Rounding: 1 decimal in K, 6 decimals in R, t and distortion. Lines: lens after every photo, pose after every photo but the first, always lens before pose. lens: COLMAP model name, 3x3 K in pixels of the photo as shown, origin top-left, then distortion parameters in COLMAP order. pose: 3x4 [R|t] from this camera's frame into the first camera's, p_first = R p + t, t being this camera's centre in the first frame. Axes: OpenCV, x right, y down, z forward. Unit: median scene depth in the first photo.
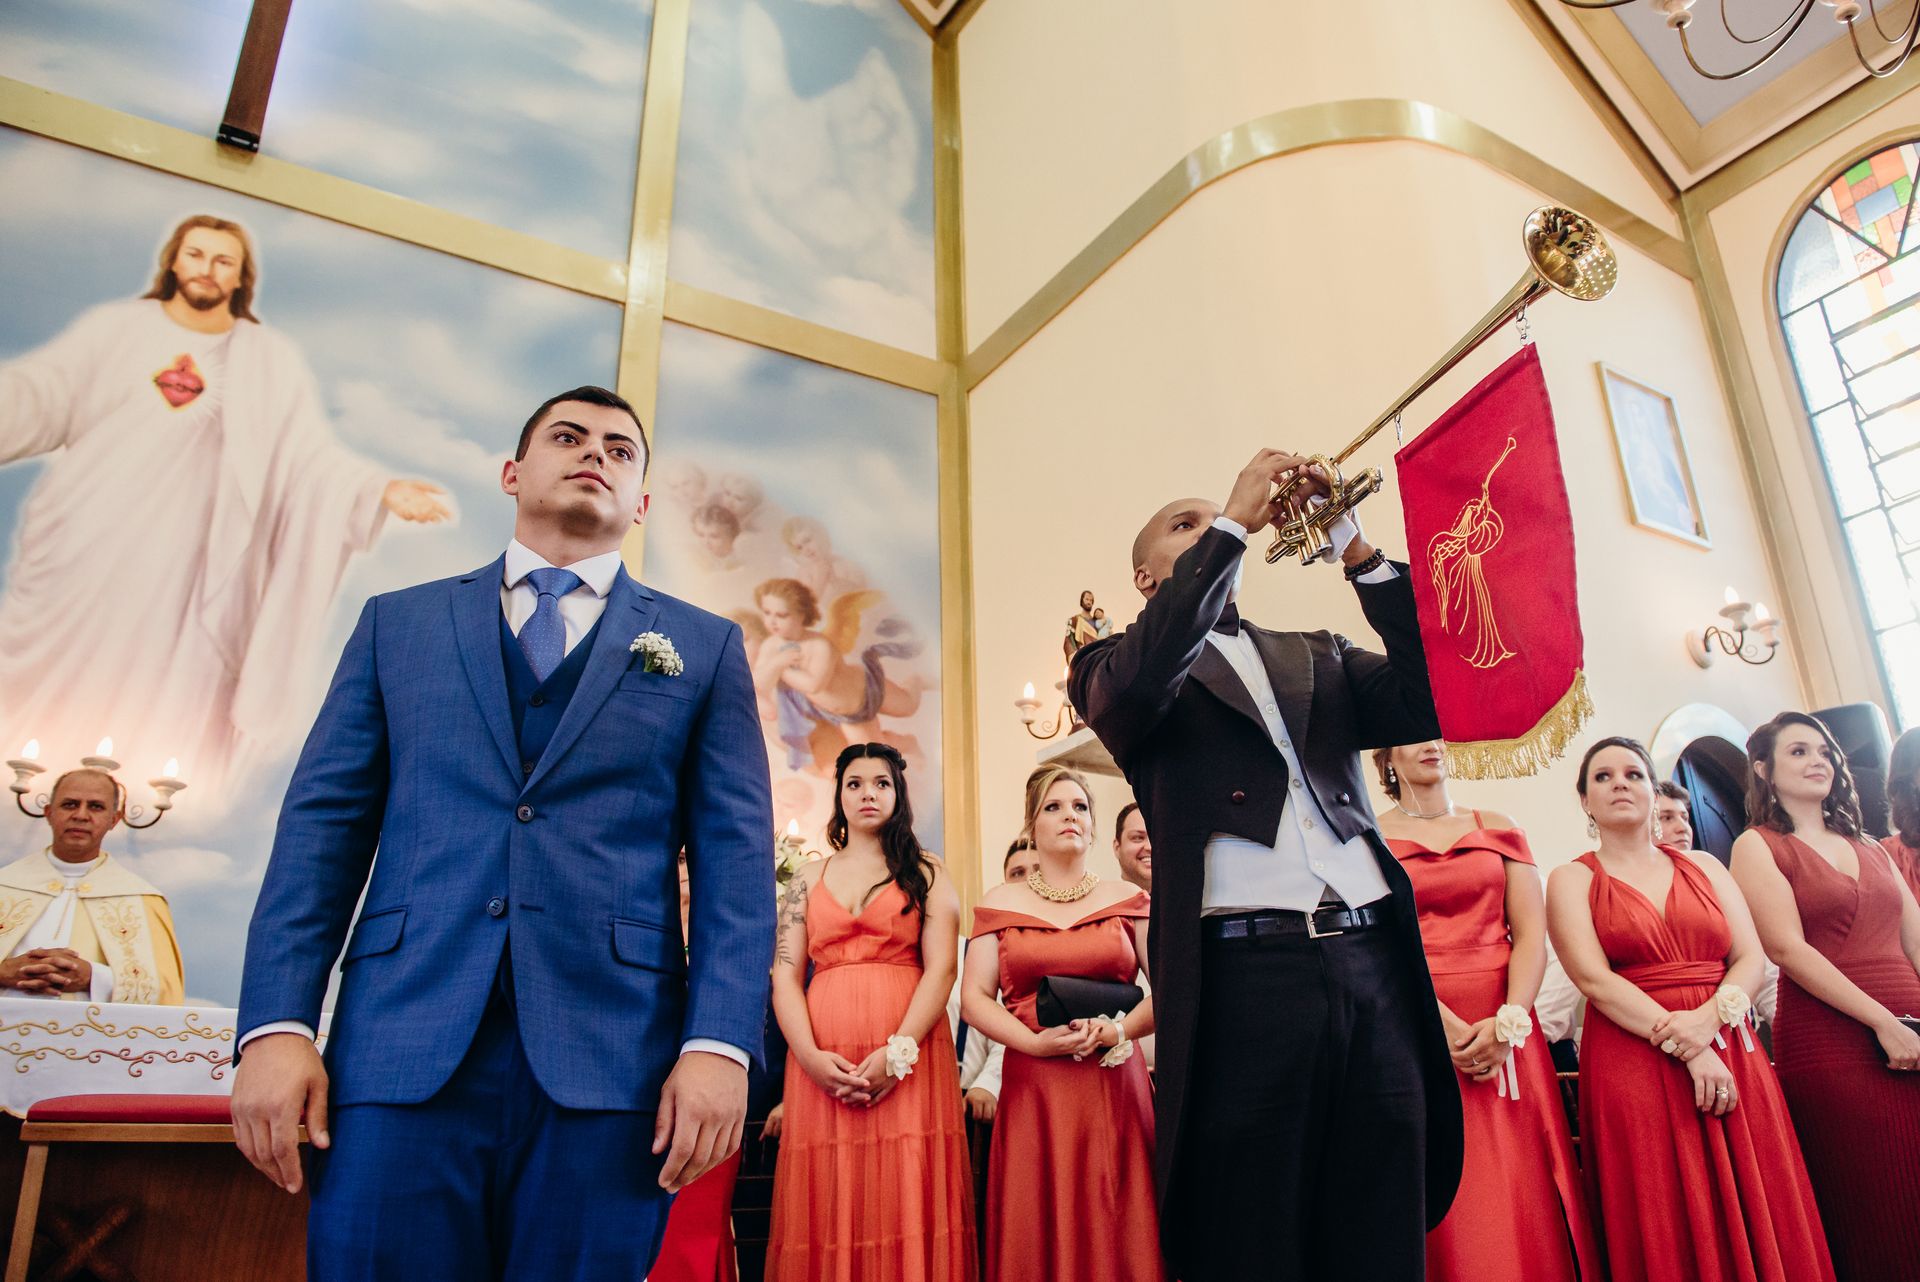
lens RADIAL K [[1314.9, 0, 967.4], [0, 1314.9, 643.5], [0, 0, 1]] dist [-0.046192, 0.001664]
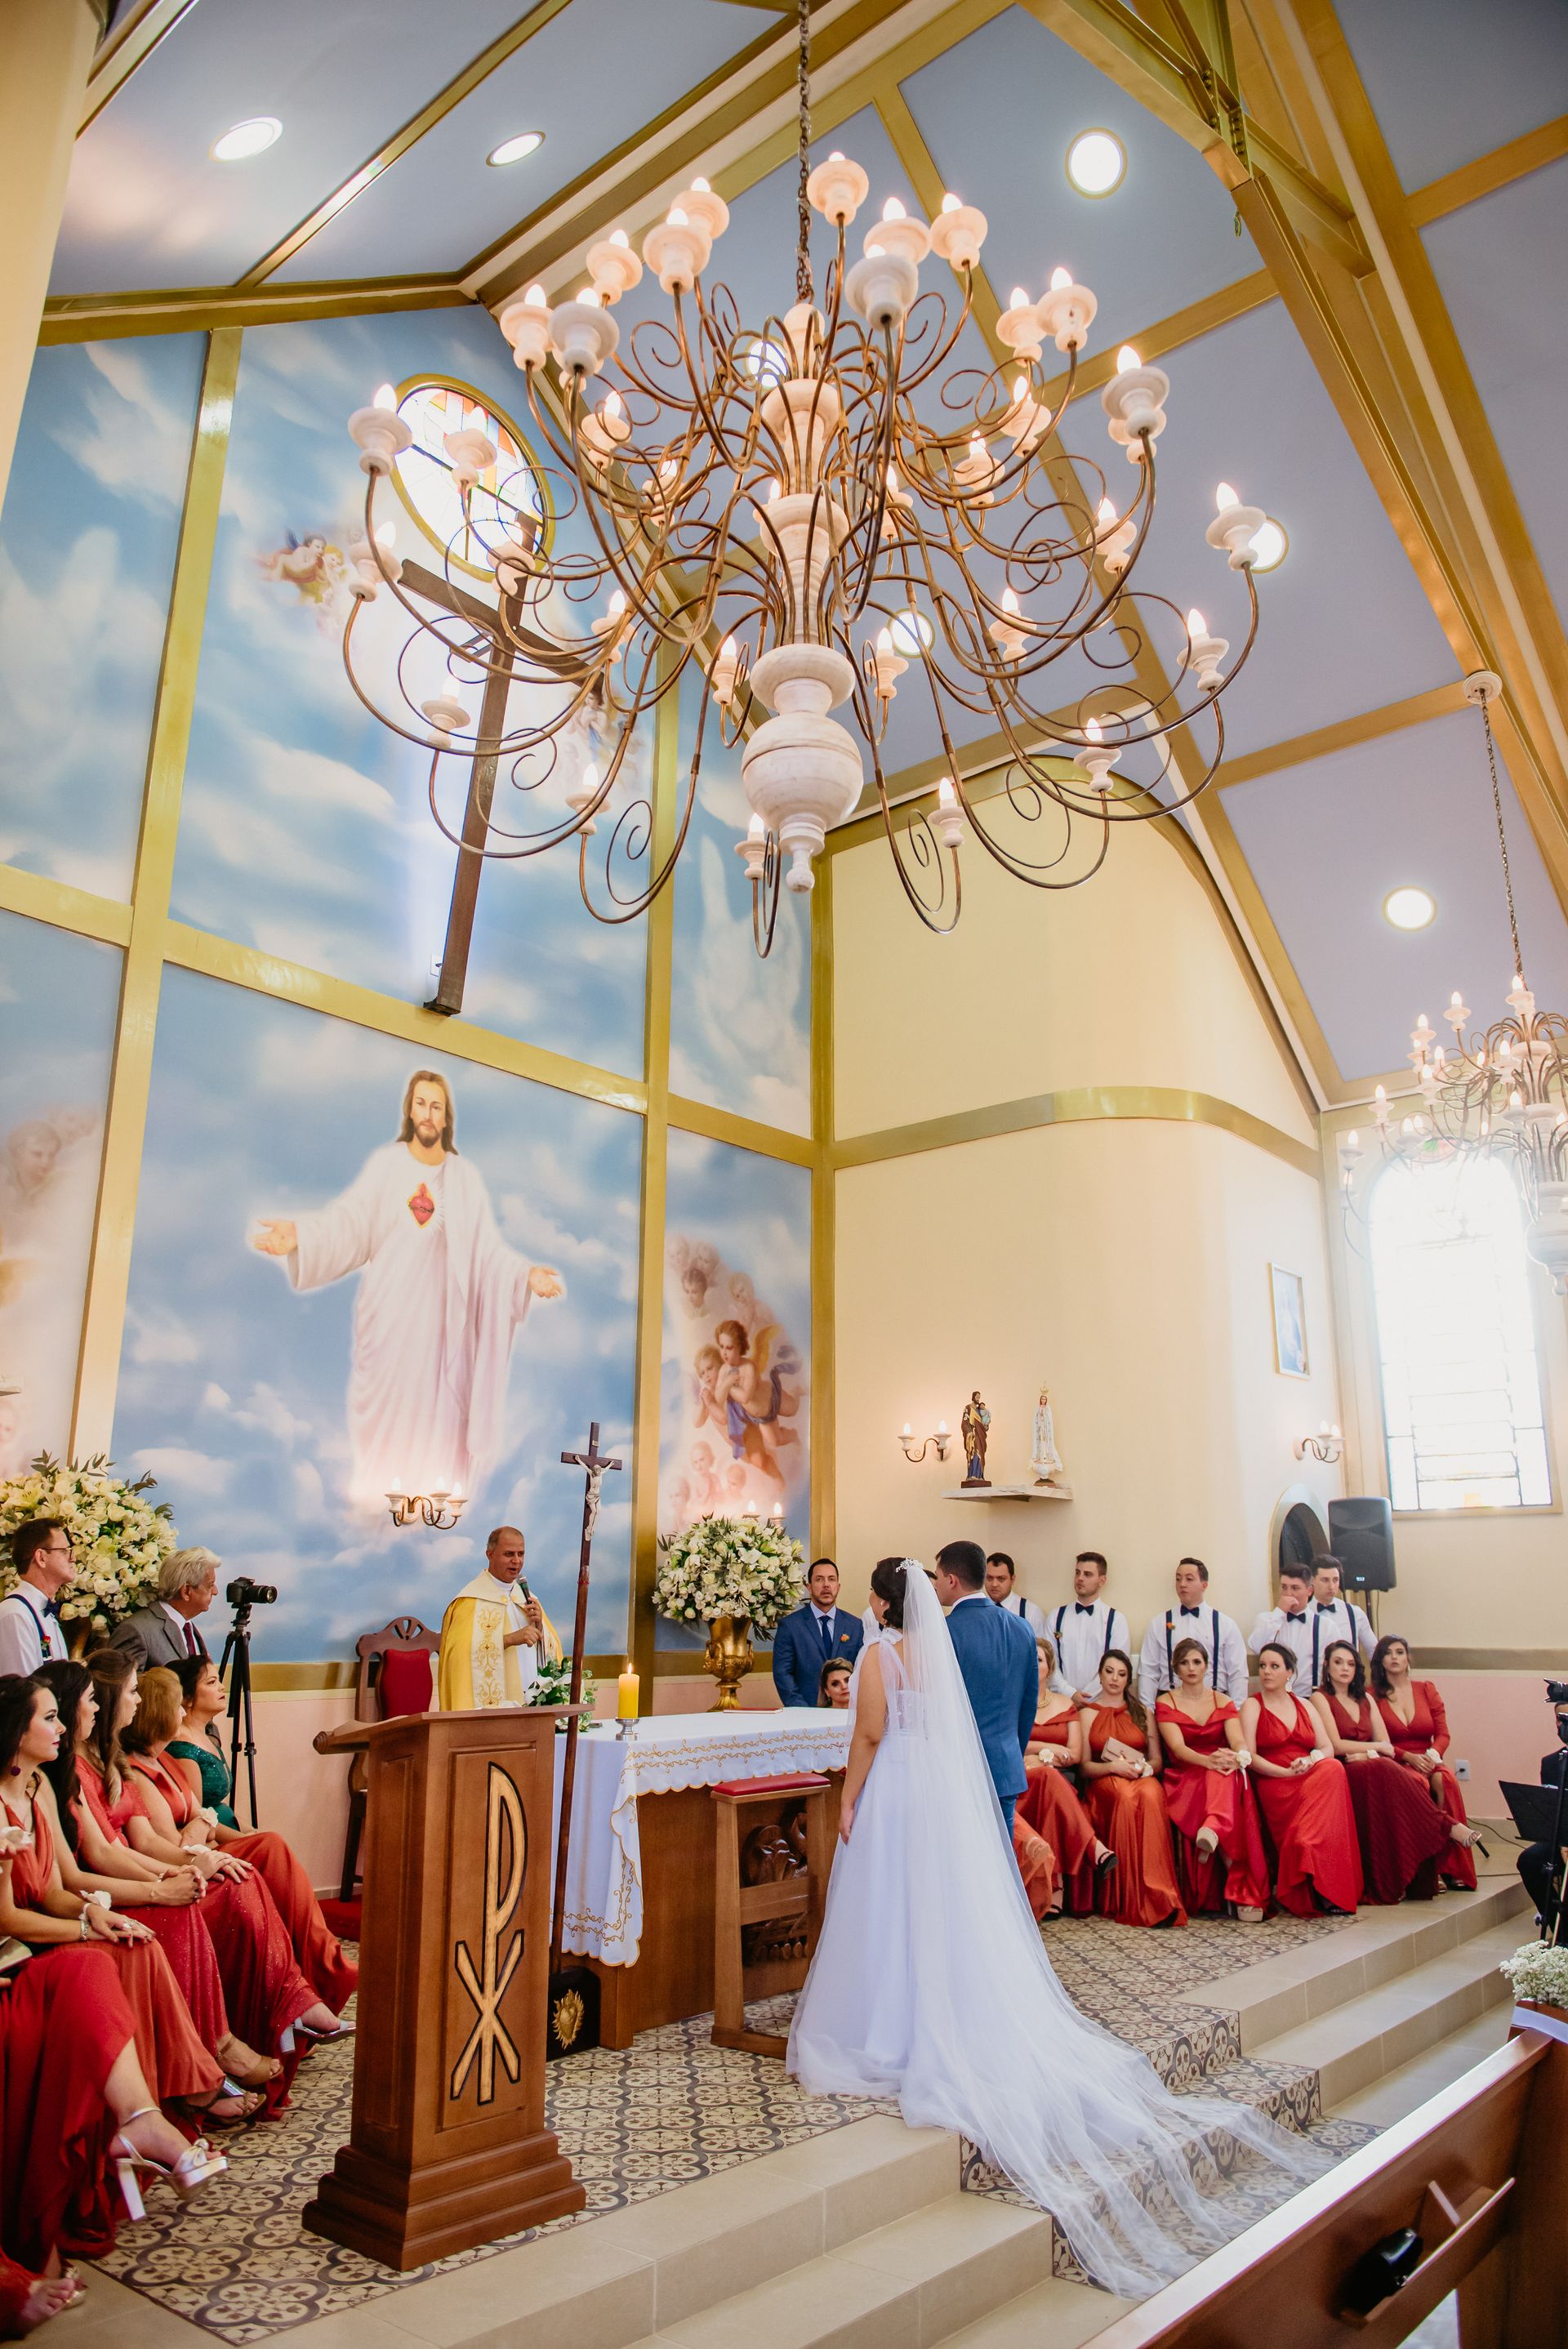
lens RADIAL K [[1618.9, 0, 783.8], [0, 1618.9, 1207.2], [0, 0, 1]] dist [-0.025660, 0.000801]
pose [[0.945373, 0.099791, 0.310341, -0.674160], [-0.137453, 0.985253, 0.101903, -0.375483], [-0.295596, -0.138993, 0.945148, -0.699637]]
